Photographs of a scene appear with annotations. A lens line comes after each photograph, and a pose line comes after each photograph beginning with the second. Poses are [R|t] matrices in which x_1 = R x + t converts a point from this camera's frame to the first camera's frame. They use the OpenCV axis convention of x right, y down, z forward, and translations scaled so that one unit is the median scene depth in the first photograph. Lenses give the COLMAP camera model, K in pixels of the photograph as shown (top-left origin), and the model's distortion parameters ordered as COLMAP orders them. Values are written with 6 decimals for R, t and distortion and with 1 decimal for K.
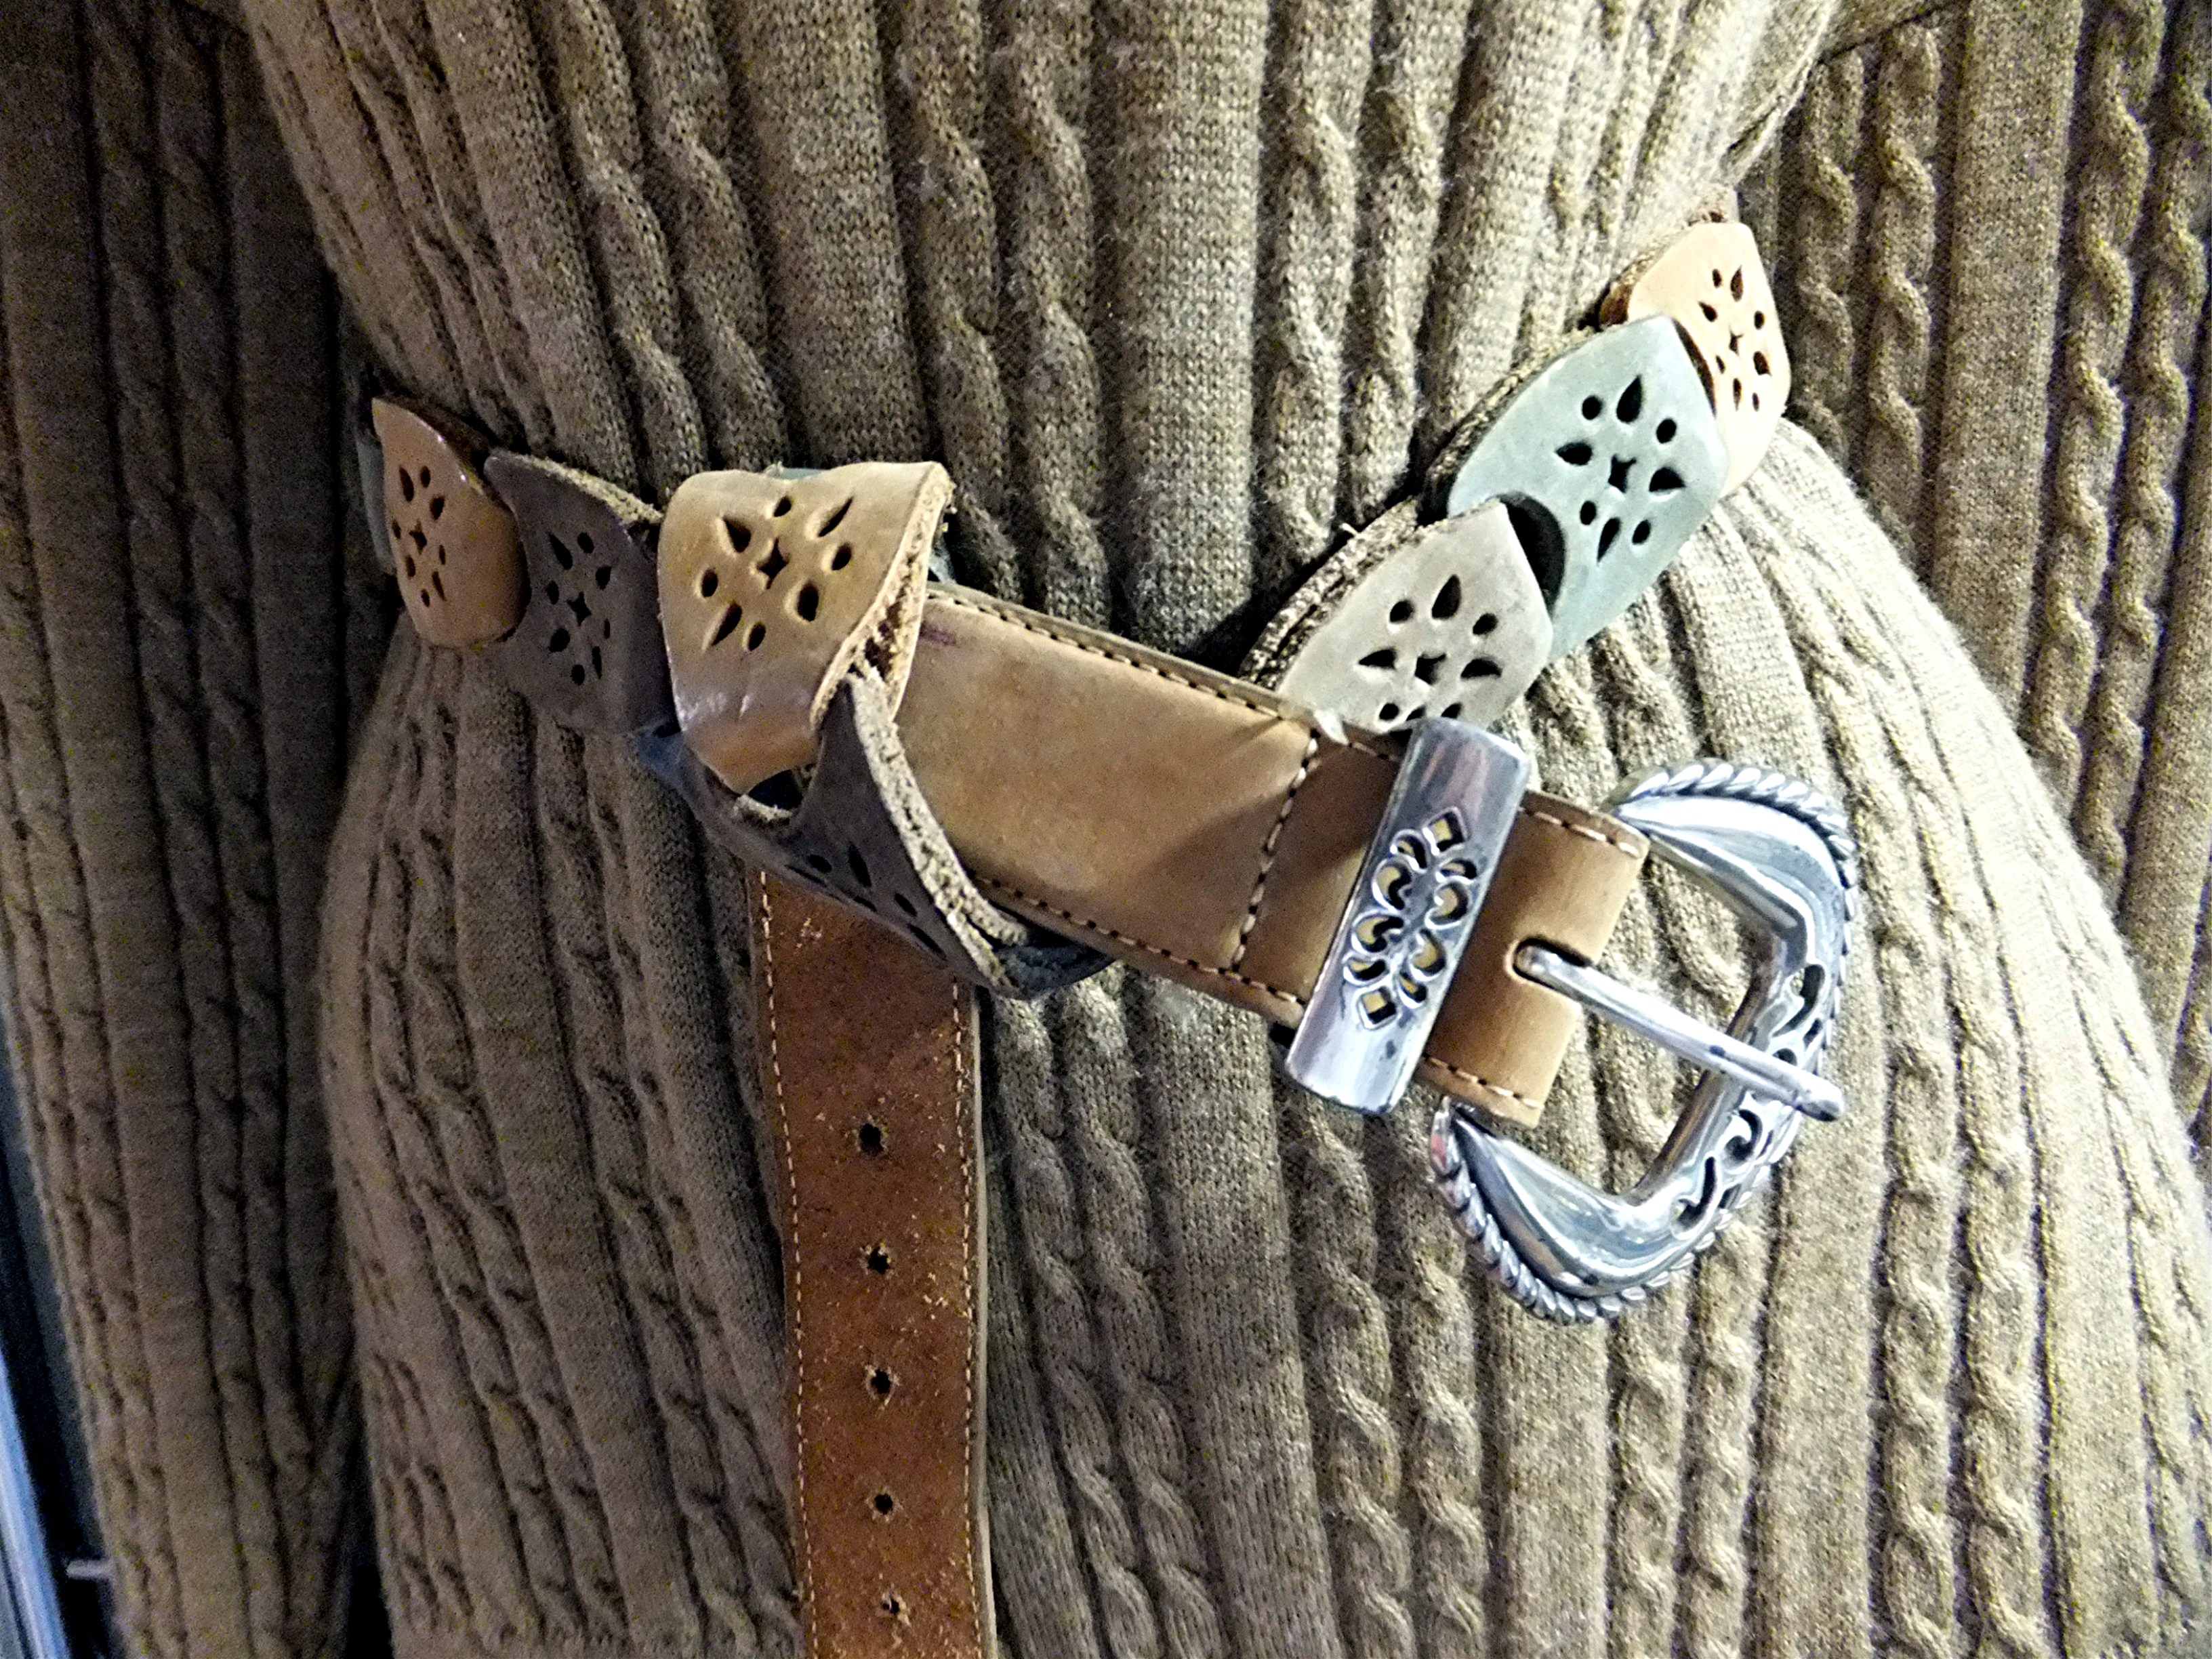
lens RADIAL K [[1539.2, 0, 1106.0], [0, 1539.2, 829.5], [0, 0, 1]] dist [-0.119783, 0.046182]
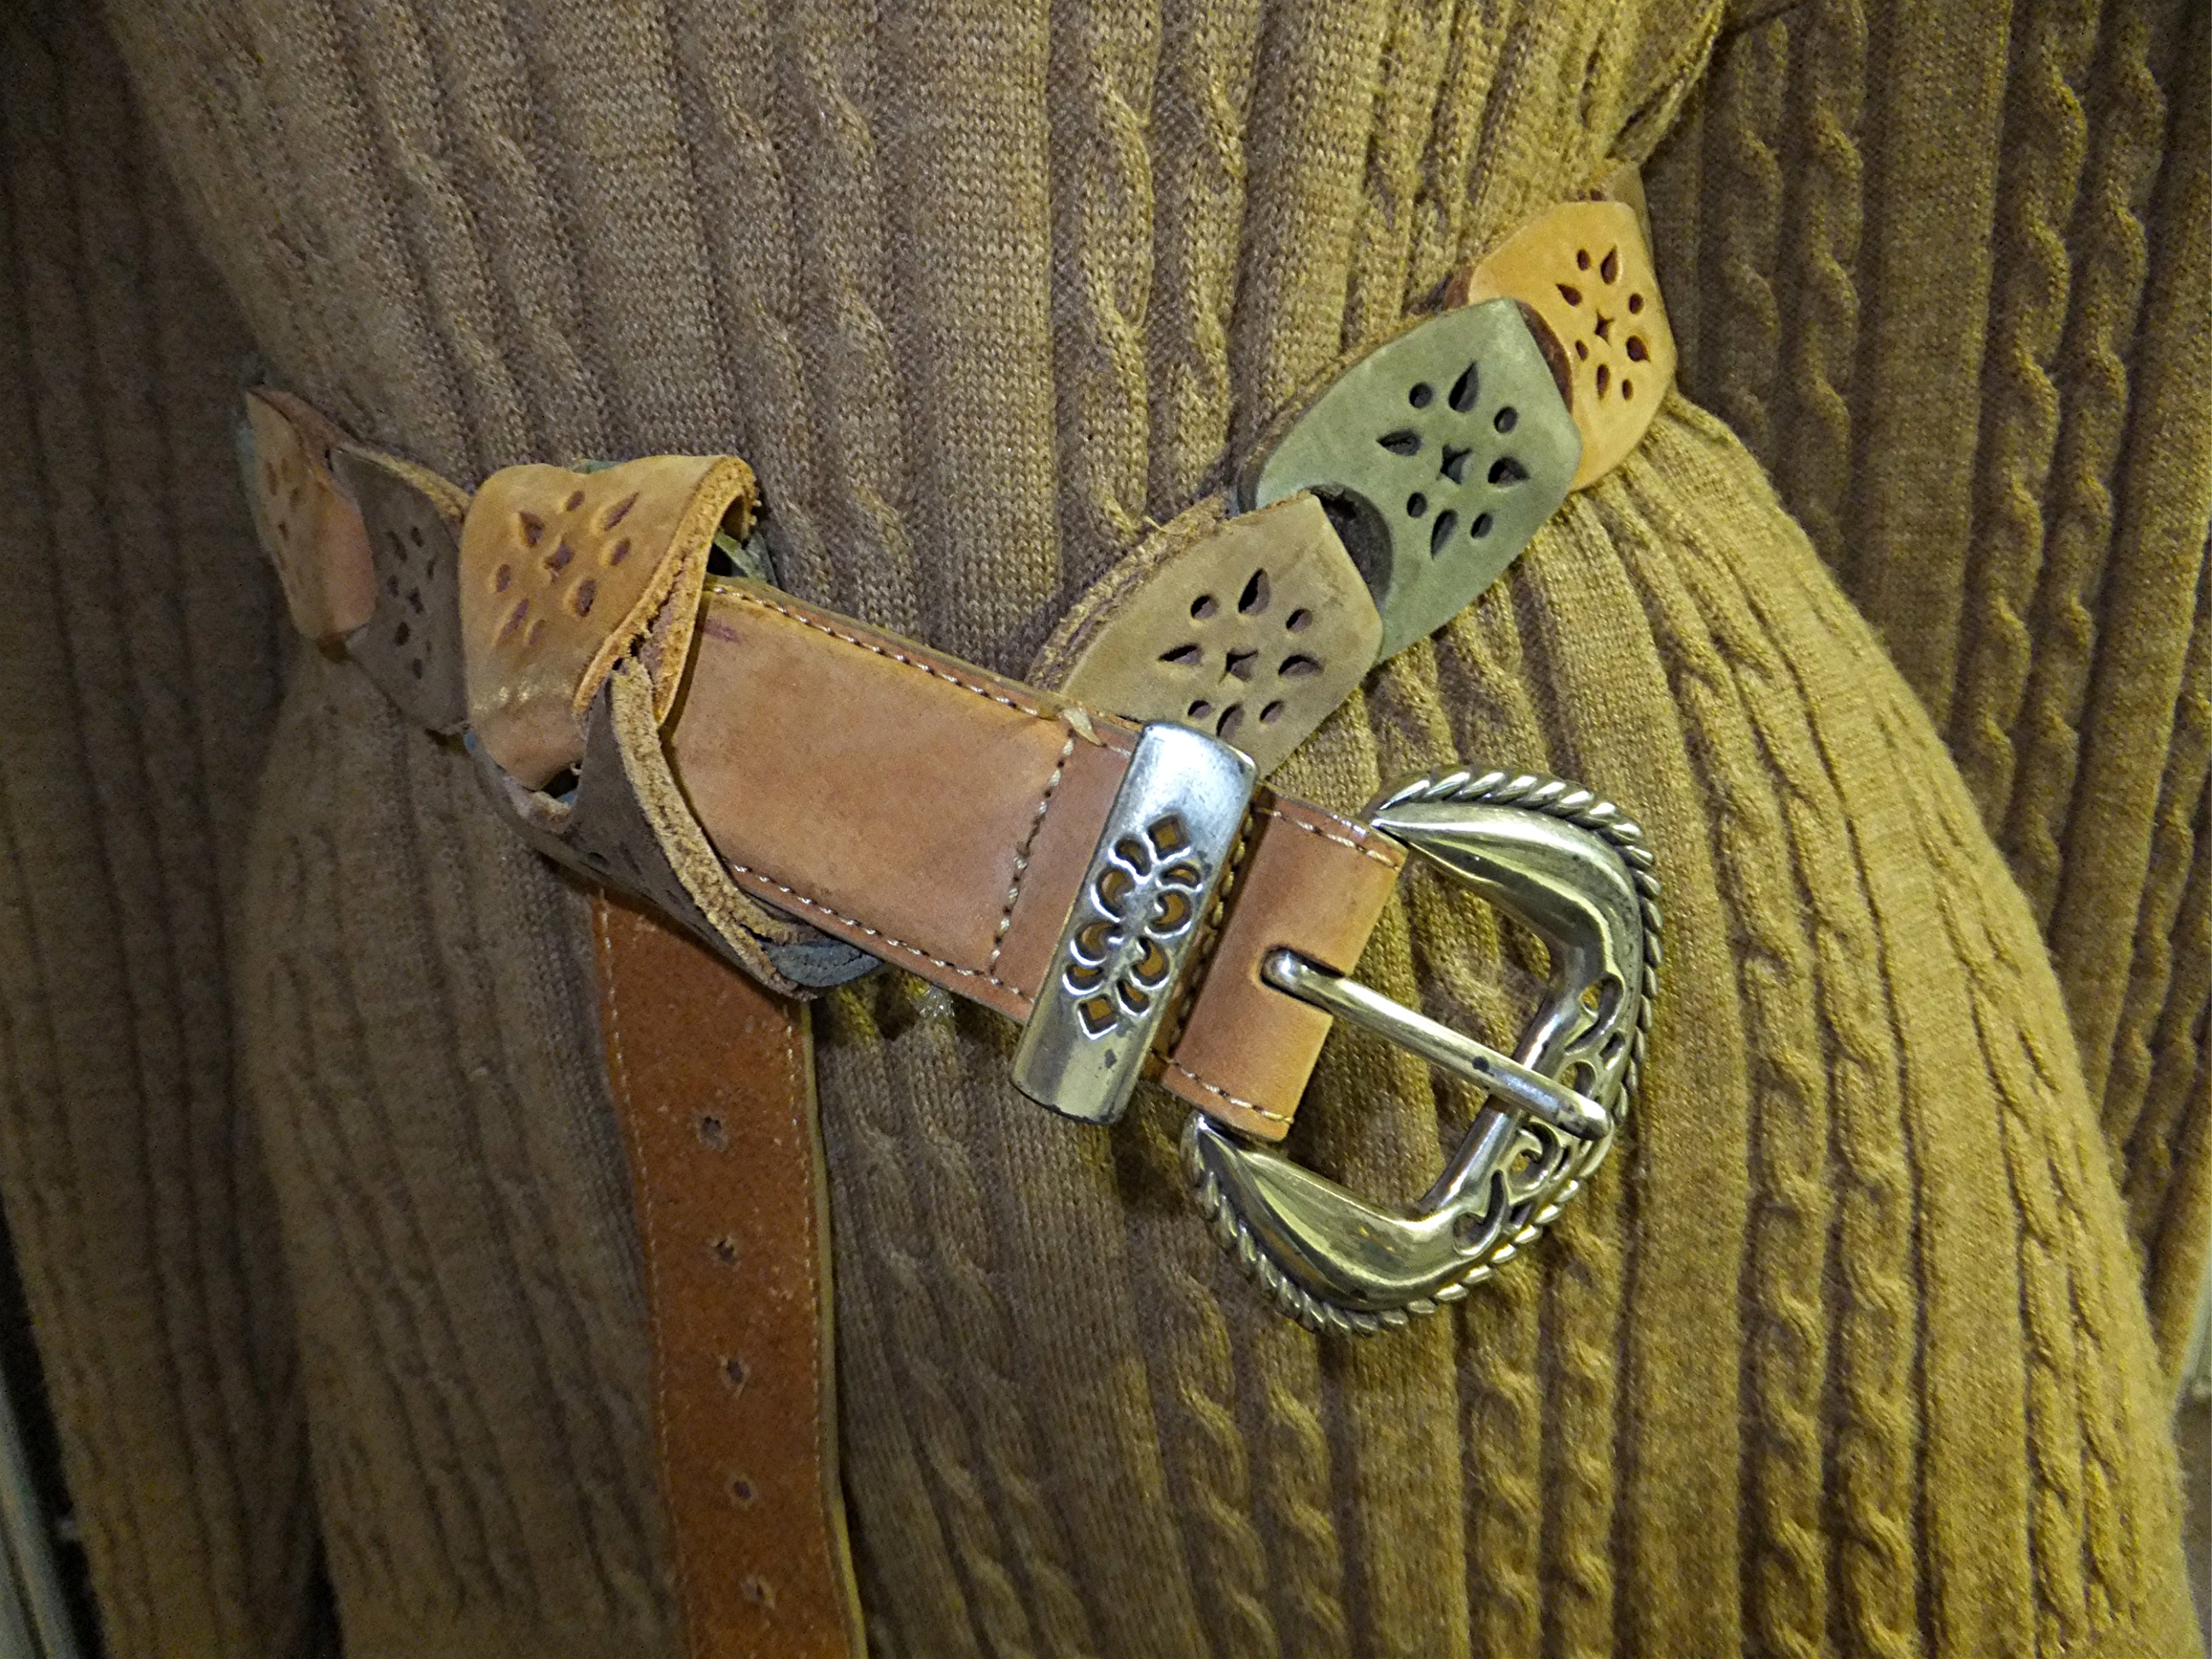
lens RADIAL K [[1557.7, 0, 1104.5], [0, 1557.7, 890.7], [0, 0, 1]] dist [-0.129275, 0.057410]
pose [[0.999670, 0.012769, -0.022309, 0.120753], [-0.011668, 0.998742, 0.048774, -0.007493], [0.022903, -0.048498, 0.998561, 0.003736]]
